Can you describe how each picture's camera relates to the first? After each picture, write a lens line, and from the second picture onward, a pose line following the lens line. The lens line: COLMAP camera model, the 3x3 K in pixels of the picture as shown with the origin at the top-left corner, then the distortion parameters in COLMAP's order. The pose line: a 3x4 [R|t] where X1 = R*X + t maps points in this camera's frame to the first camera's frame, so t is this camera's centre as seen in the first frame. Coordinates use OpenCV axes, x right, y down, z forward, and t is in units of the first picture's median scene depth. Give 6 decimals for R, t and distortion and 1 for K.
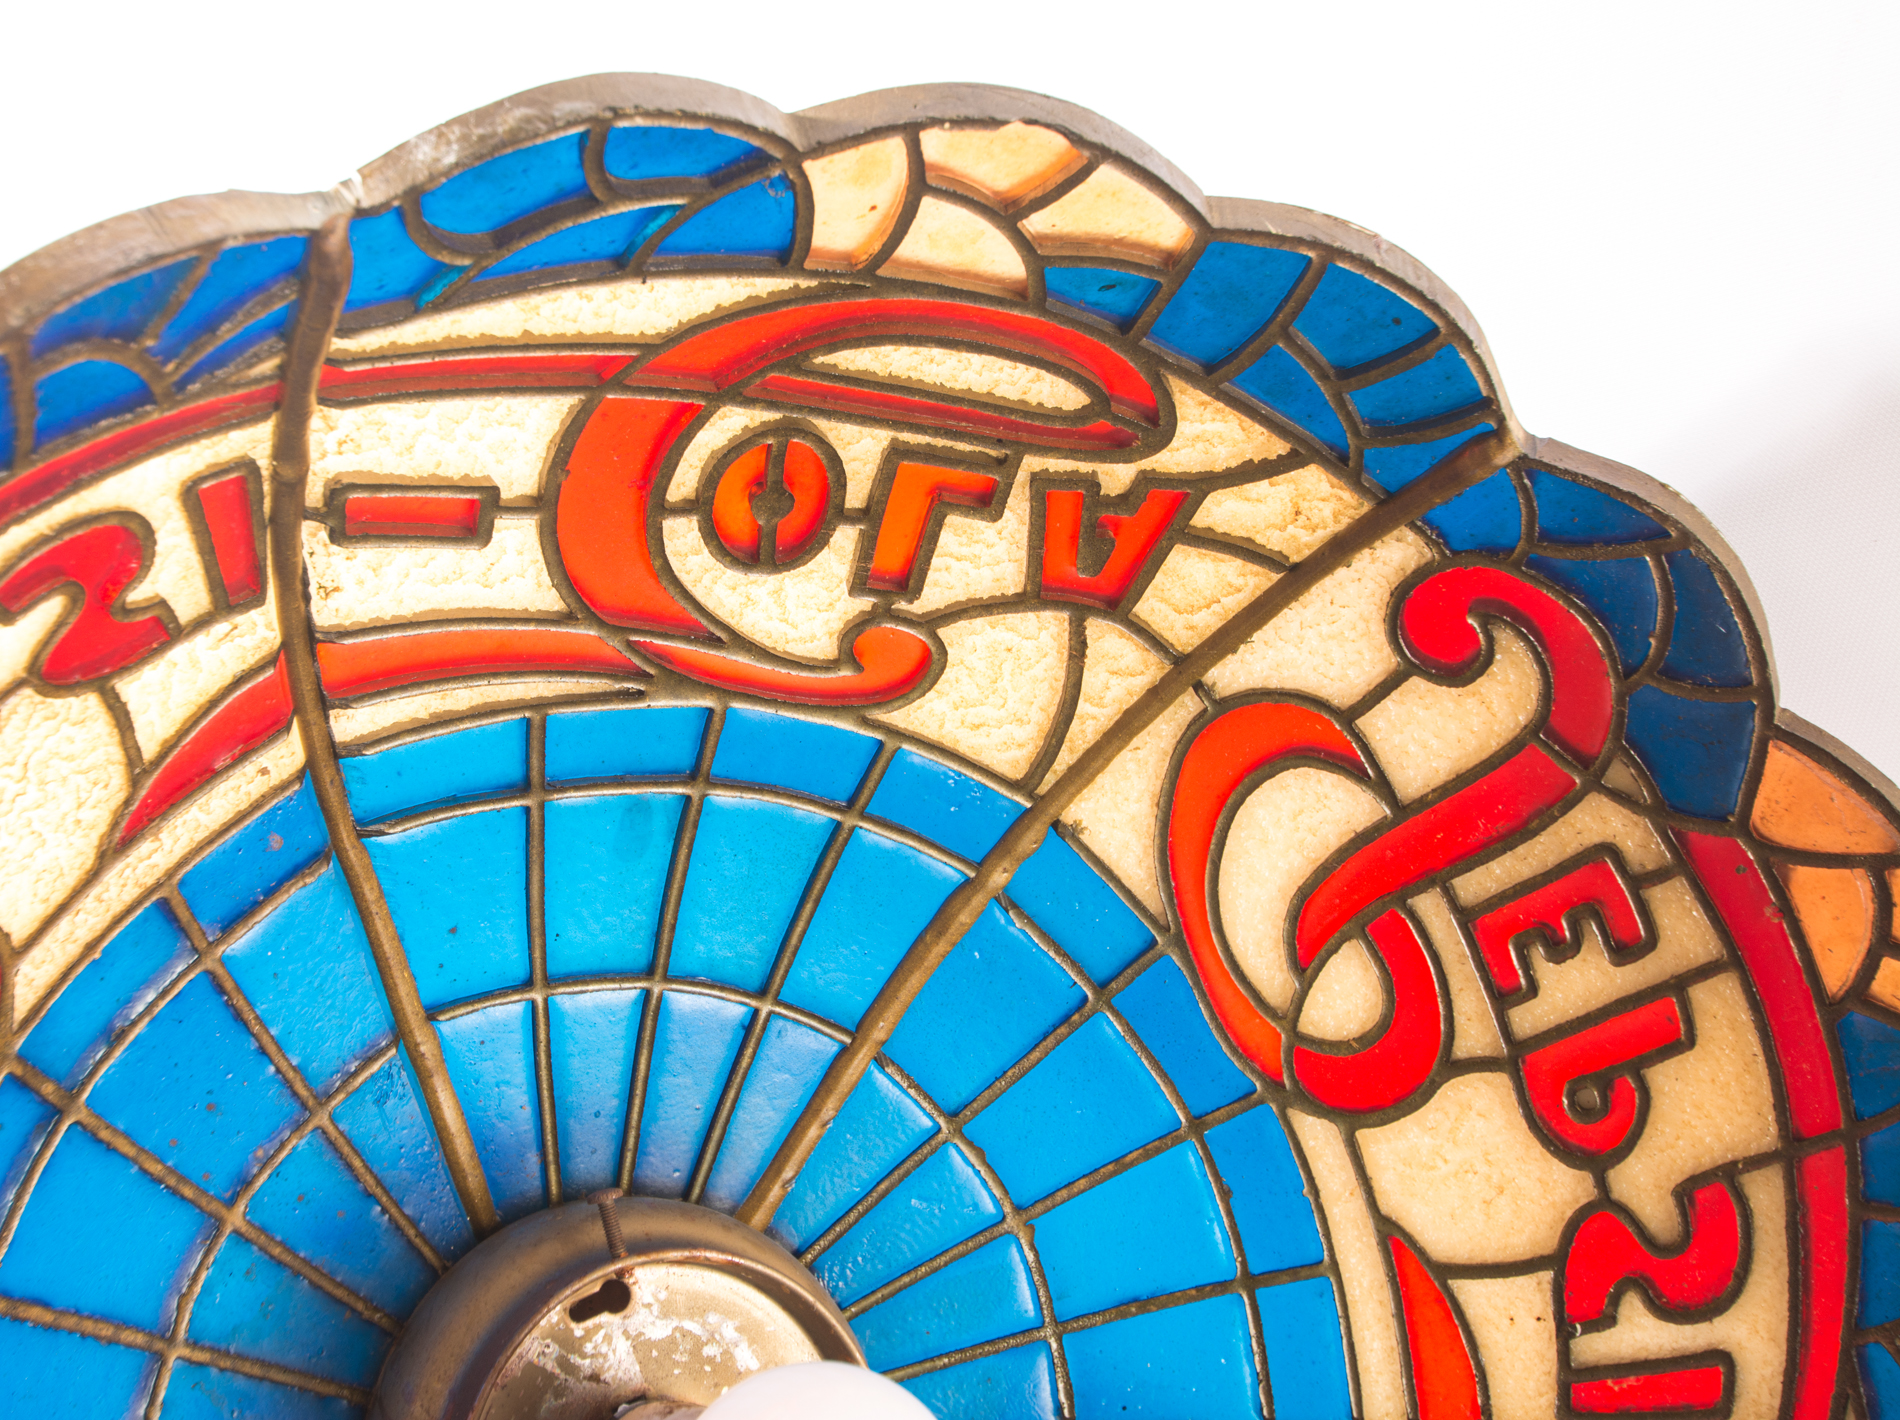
lens RADIAL K [[1770.8, 0, 947.4], [0, 1770.8, 709.1], [0, 0, 1]] dist [0.000341, 0.000000]
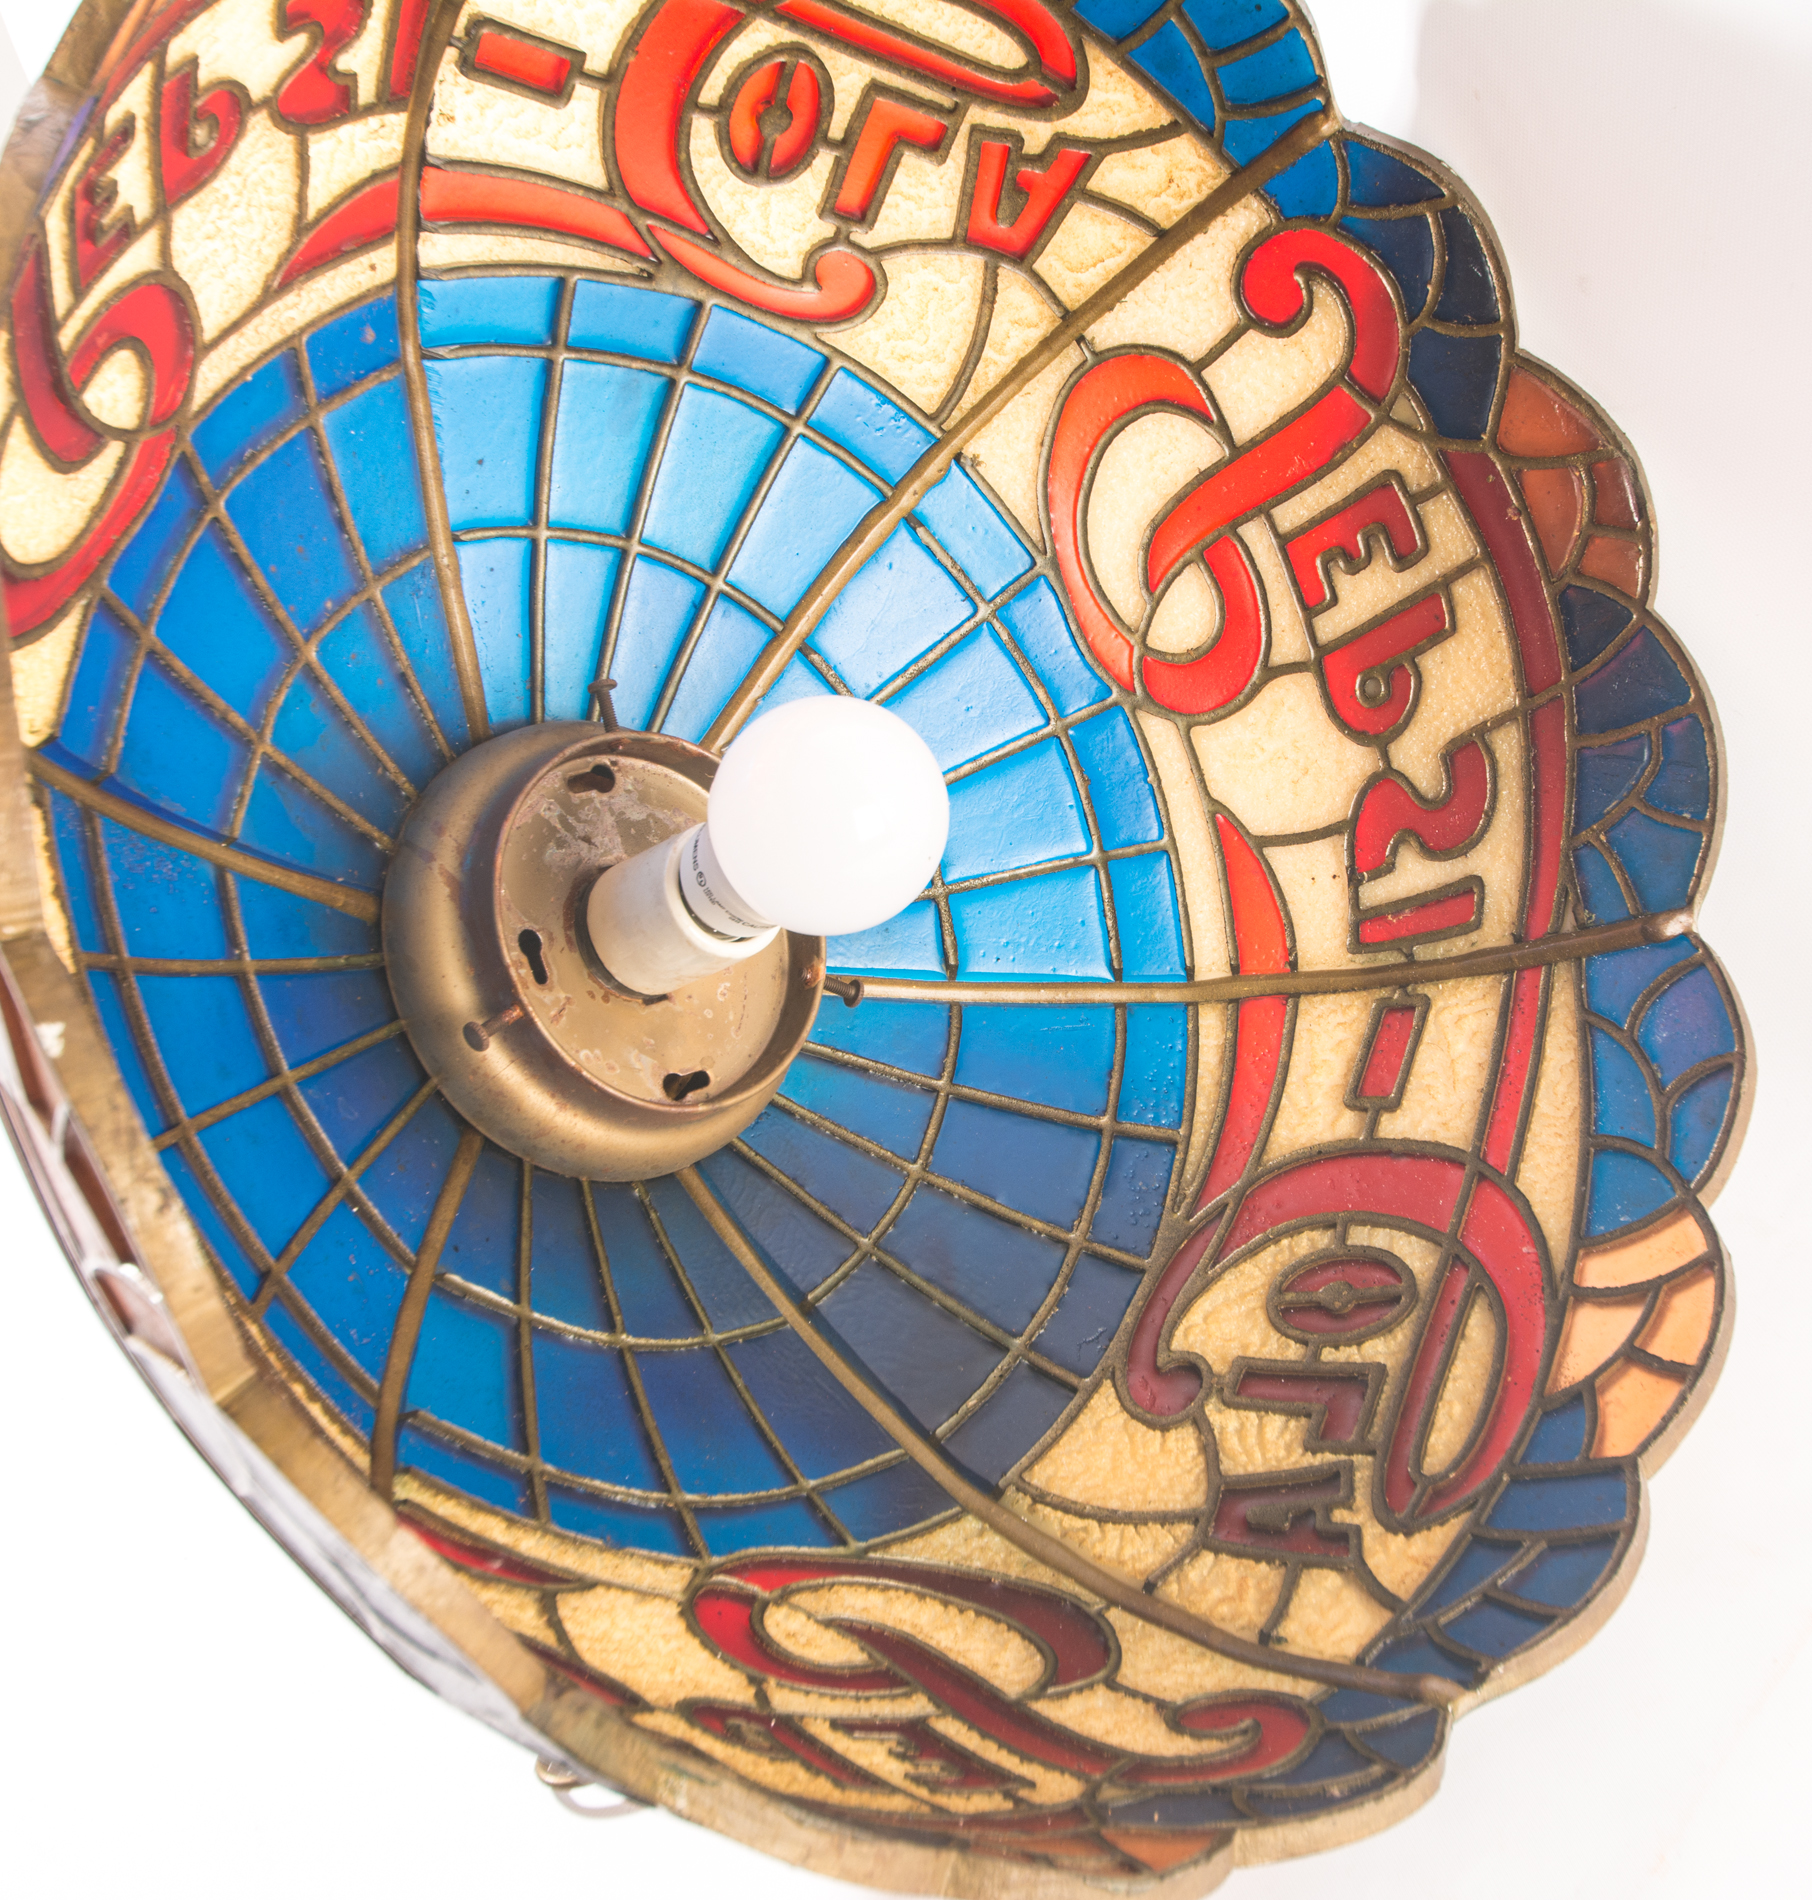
lens RADIAL K [[2293.1, 0, 907.9], [0, 2293.1, 951.1], [0, 0, 1]] dist [-0.021028, 0.000000]
pose [[0.981314, 0.038325, 0.188557, -0.274148], [-0.023727, 0.996586, -0.079076, 0.567223], [-0.190944, 0.073124, 0.978874, -0.535922]]
